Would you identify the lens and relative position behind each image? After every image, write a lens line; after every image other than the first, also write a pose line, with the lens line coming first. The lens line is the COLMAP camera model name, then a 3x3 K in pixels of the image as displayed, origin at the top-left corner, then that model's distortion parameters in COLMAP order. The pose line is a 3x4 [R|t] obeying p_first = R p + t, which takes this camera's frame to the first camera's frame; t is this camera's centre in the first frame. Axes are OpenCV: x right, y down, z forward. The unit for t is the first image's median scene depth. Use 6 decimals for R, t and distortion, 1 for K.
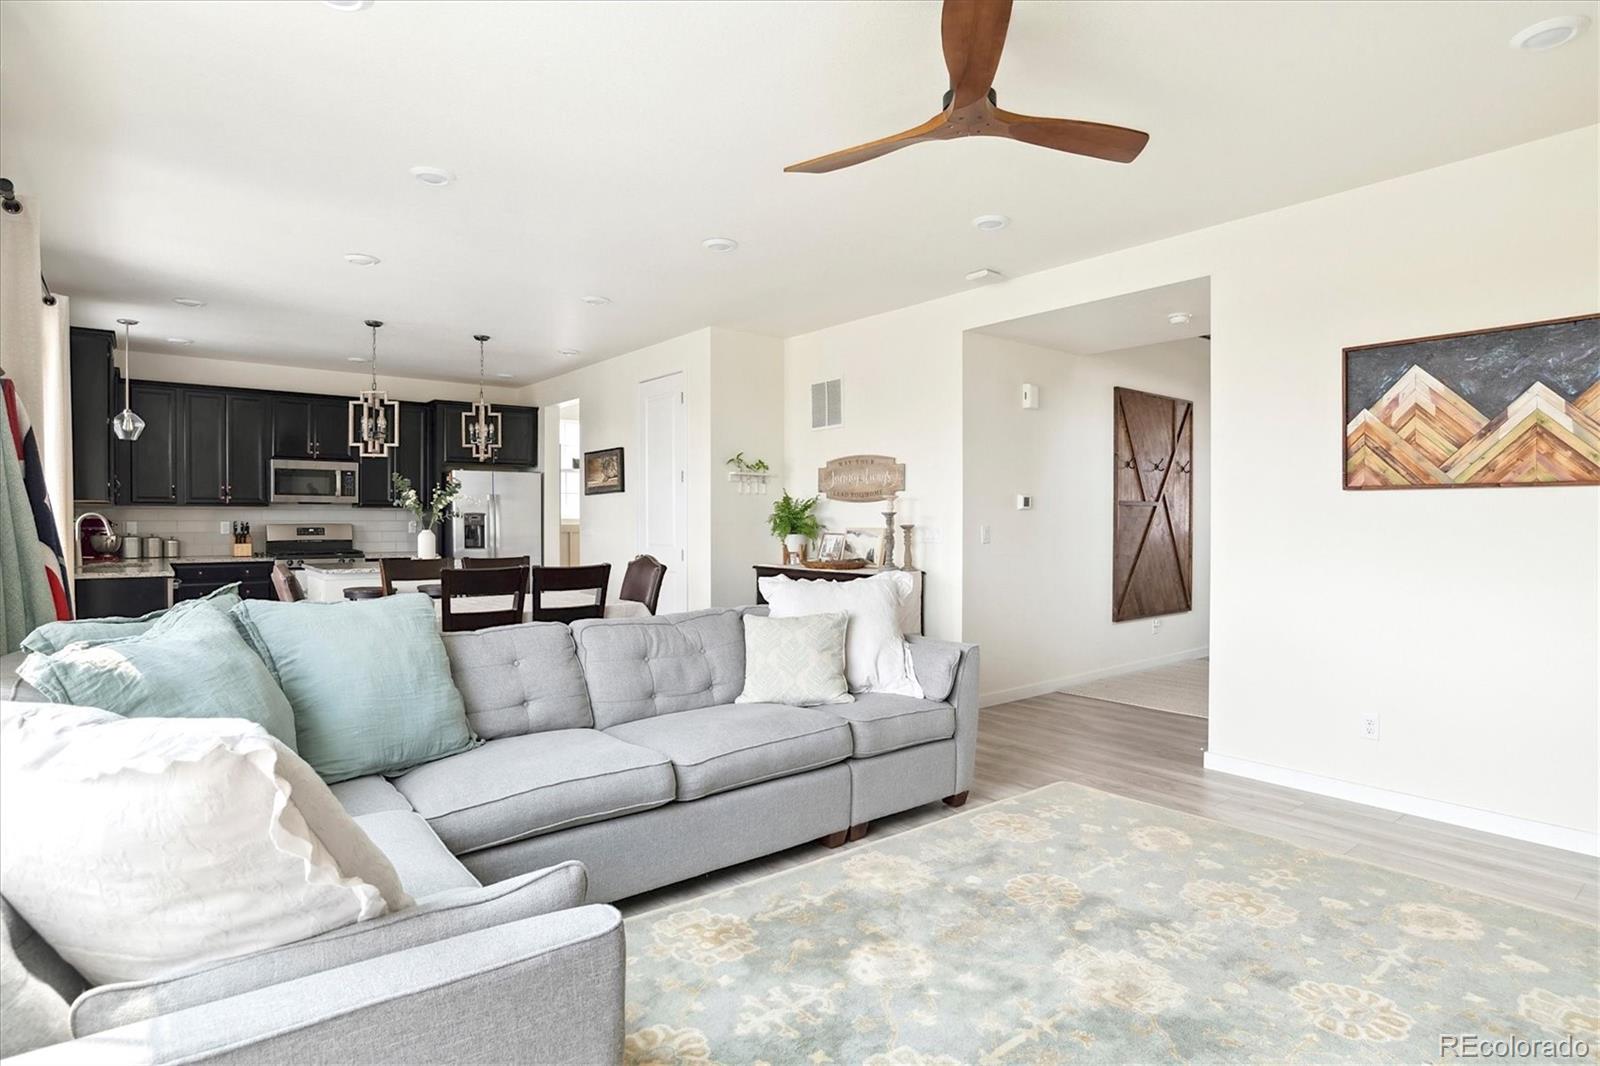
lens RADIAL K [[843.7, 0, 801.3], [0, 843.7, 527.5], [0, 0, 1]] dist [-0.056364, 0.025120]
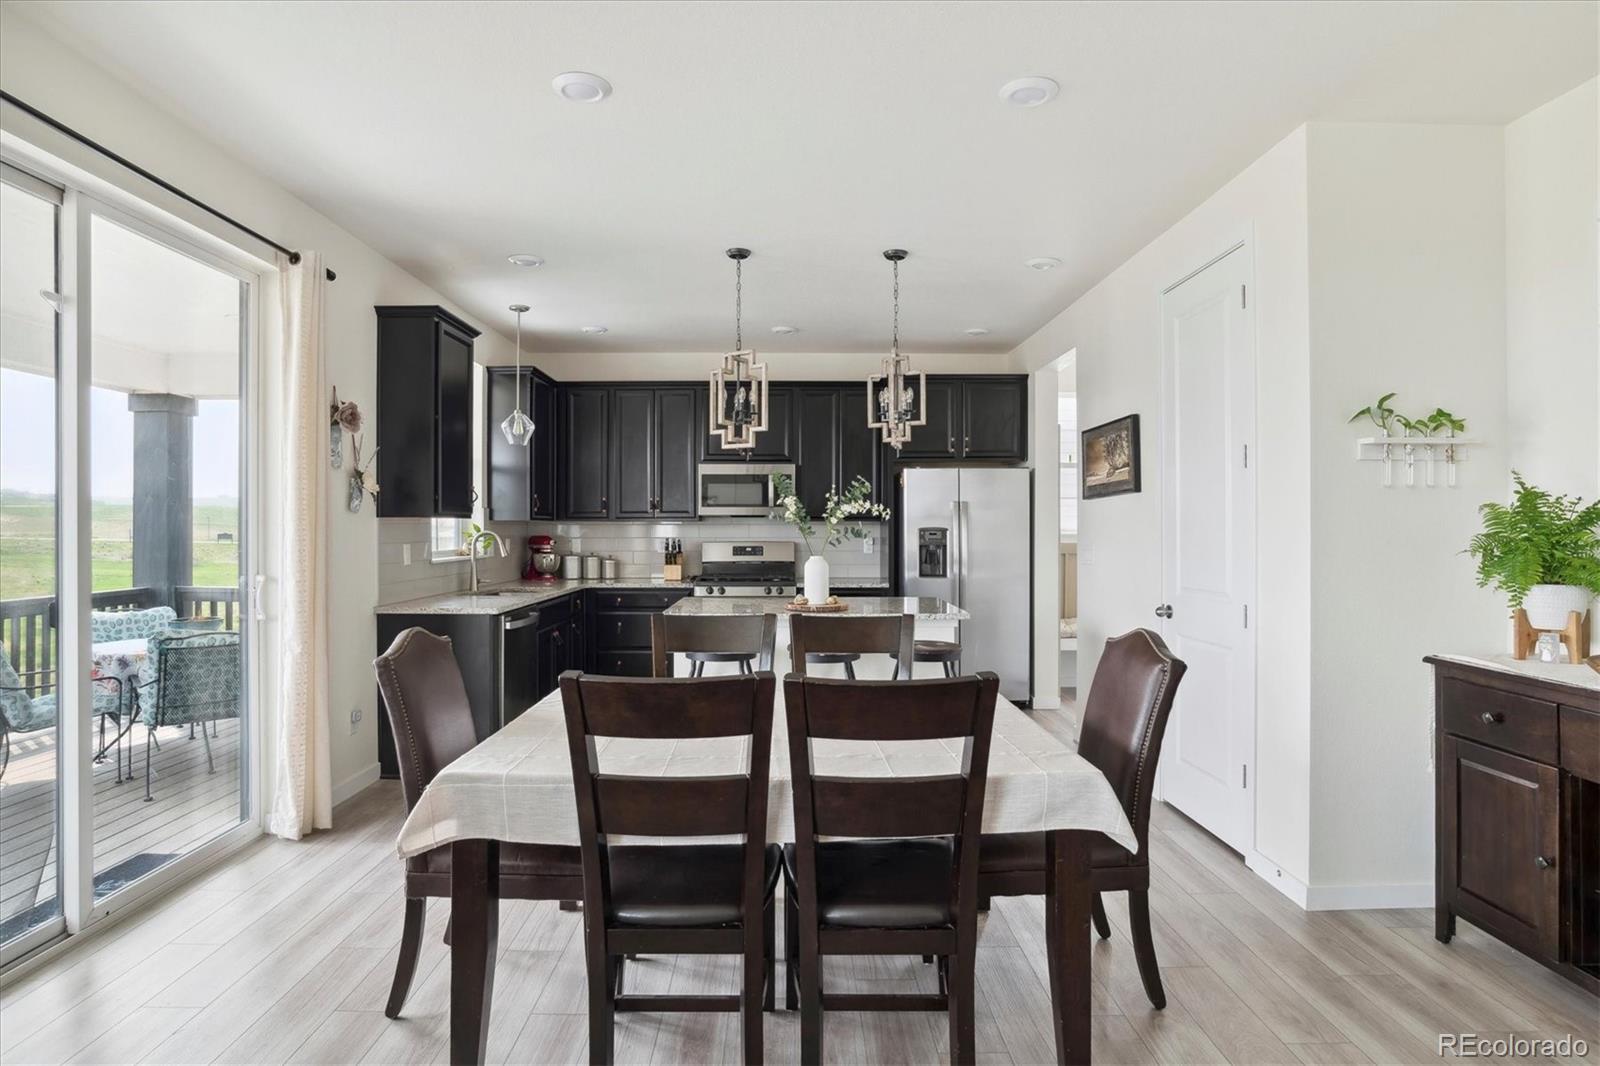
lens RADIAL K [[843.7, 0, 801.3], [0, 843.7, 527.5], [0, 0, 1]] dist [-0.056364, 0.025120]
pose [[0.789778, -0.002292, -0.613388, -0.043325], [-0.003787, 0.999956, -0.008612, -0.012176], [0.613381, 0.009125, 0.789734, 0.407732]]
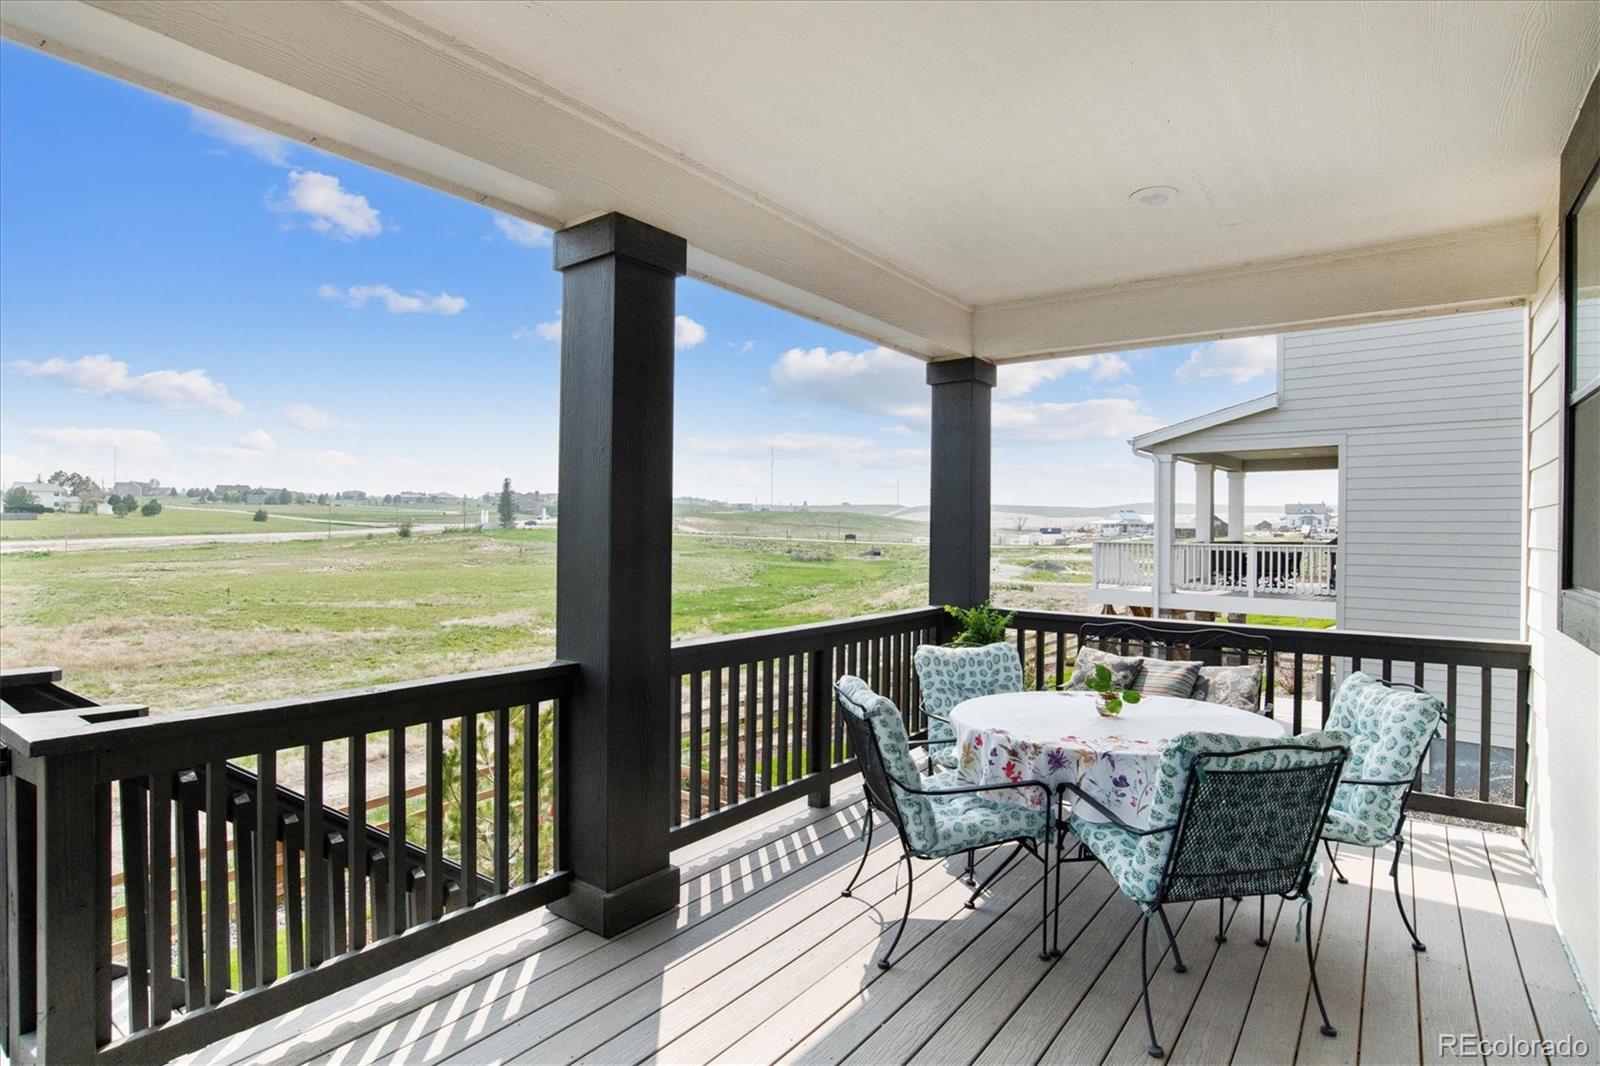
lens RADIAL K [[823.4, 0, 807.0], [0, 823.4, 531.9], [0, 0, 1]] dist [-0.054722, 0.023812]
pose [[0.264064, 0.004386, -0.964495, -0.519983], [-0.016106, 0.999870, 0.000137, -0.014014], [0.964371, 0.015498, 0.264100, 0.376669]]
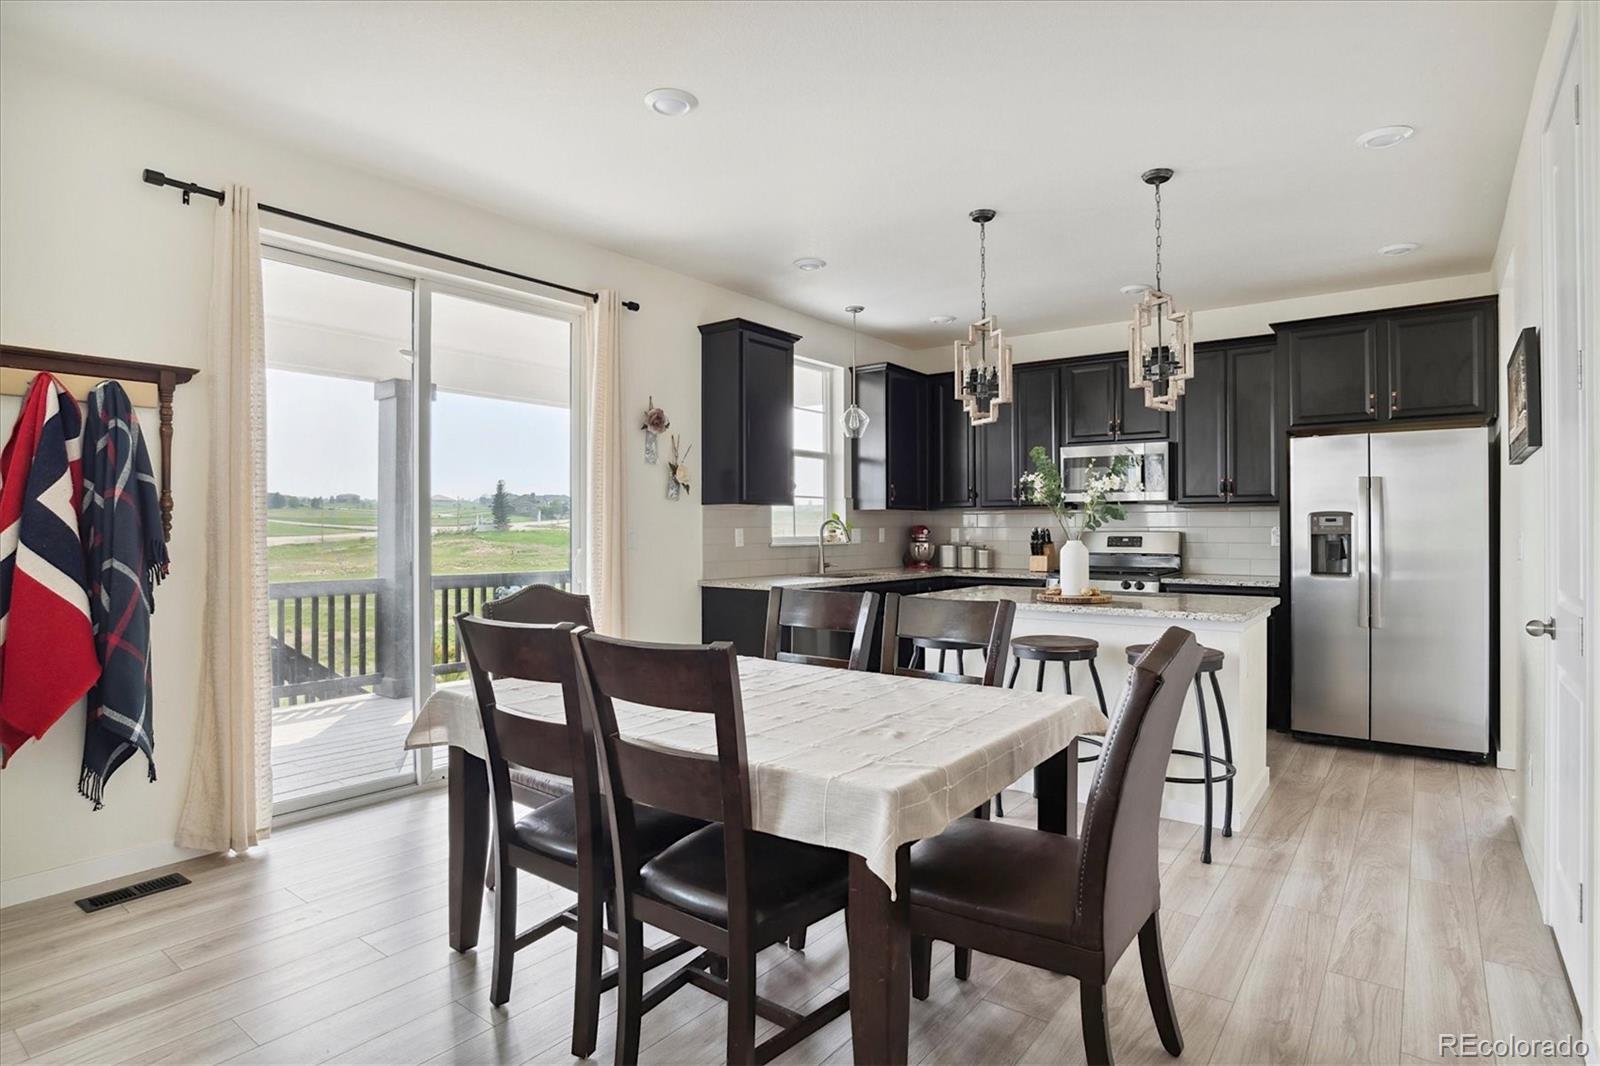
lens RADIAL K [[843.7, 0, 801.3], [0, 843.7, 527.5], [0, 0, 1]] dist [-0.056364, 0.025120]
pose [[0.253835, -0.002928, -0.967243, 0.054947], [-0.007452, 0.999960, -0.004983, -0.001955], [0.967219, 0.008473, 0.253803, 0.582469]]
